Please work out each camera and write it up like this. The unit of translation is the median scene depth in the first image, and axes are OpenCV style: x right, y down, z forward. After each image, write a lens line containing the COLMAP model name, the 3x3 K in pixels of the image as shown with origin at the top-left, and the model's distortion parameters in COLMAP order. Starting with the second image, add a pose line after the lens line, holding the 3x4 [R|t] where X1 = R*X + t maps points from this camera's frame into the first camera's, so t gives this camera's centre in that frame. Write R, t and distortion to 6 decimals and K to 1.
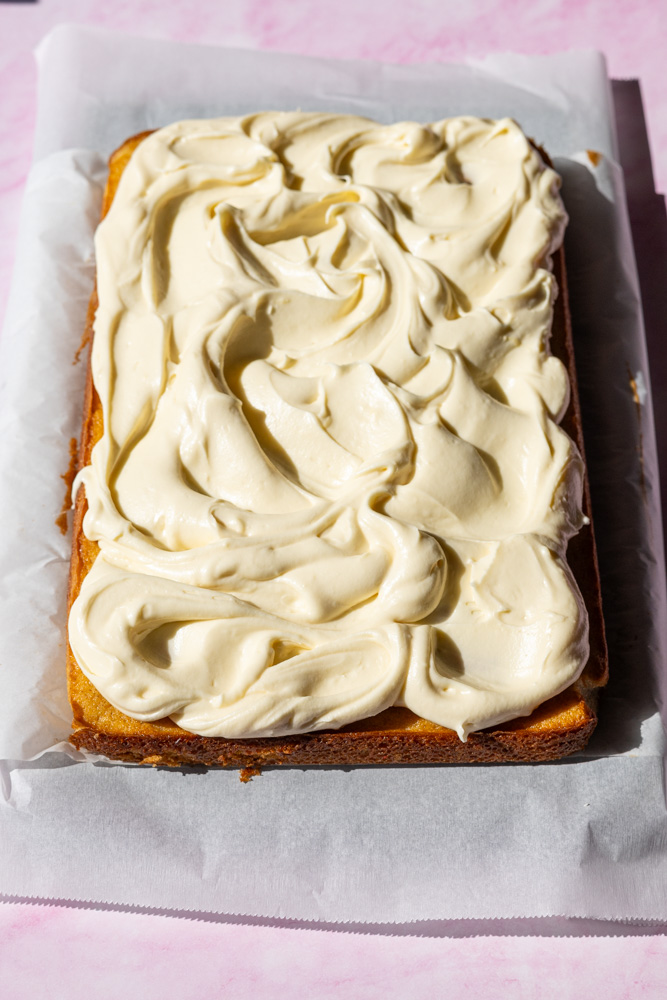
lens RADIAL K [[1774.2, 0, 355.7], [0, 1774.2, 500.0], [0, 0, 1]] dist [-0.017713, 0.033090]
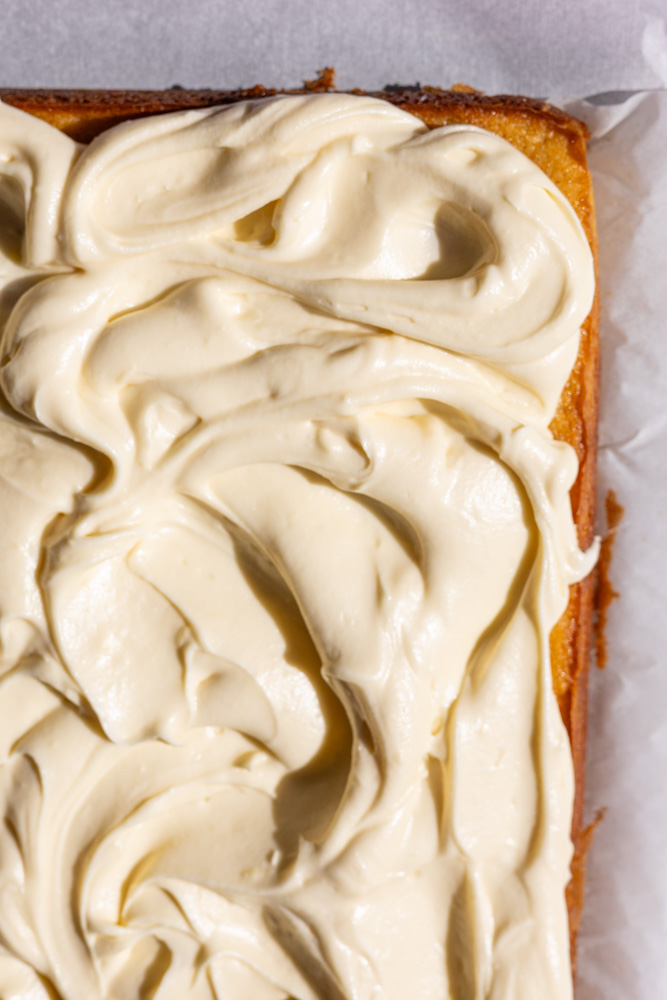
lens RADIAL K [[1774.2, 0, 355.7], [0, 1774.2, 500.0], [0, 0, 1]] dist [-0.017713, 0.033090]
pose [[-0.999401, -0.033670, 0.007959, -0.080092], [0.033956, -0.910452, 0.412218, -0.254853], [-0.006633, 0.412241, 0.911051, 0.431276]]
